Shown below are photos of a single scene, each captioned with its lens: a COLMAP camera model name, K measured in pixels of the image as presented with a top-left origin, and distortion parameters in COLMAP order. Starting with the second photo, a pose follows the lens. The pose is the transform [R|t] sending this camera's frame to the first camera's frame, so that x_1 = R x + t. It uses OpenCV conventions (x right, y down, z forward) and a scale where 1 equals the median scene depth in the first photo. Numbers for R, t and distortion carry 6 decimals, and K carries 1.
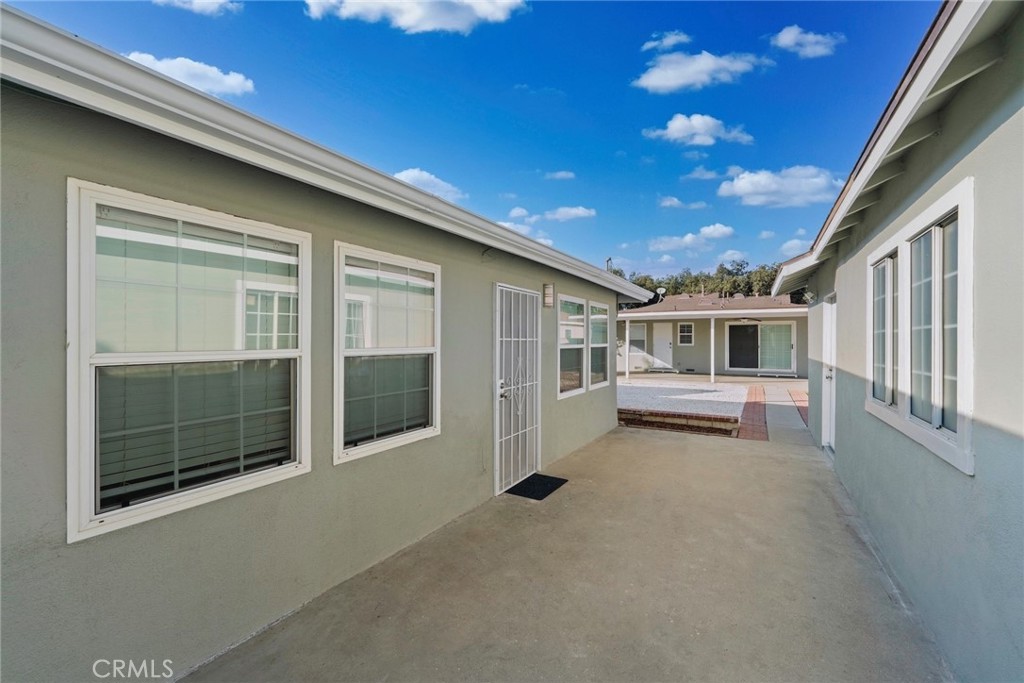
lens RADIAL K [[412.7, 0, 503.6], [0, 412.7, 339.1], [0, 0, 1]] dist [-0.001204, -0.000644]
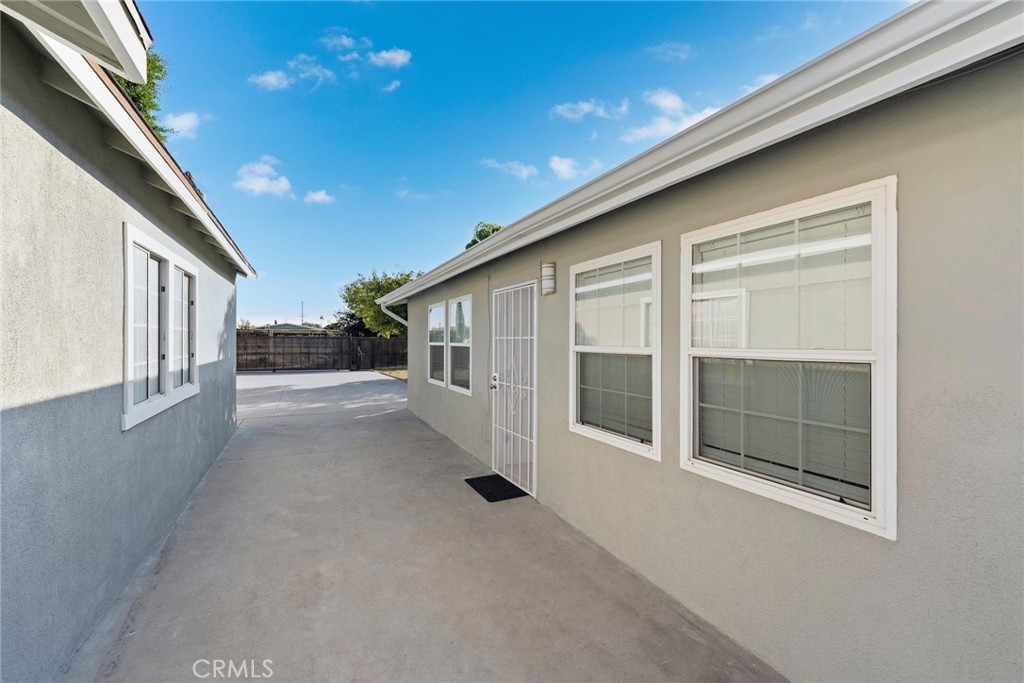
lens RADIAL K [[415.9, 0, 512.0], [0, 415.9, 341.5], [0, 0, 1]] dist [-0.000065, -0.000076]
pose [[-0.525827, -0.000389, -0.850591, 0.851315], [-0.001956, 0.999998, 0.000752, 0.008379], [0.850589, 0.002059, -0.525827, 1.467283]]
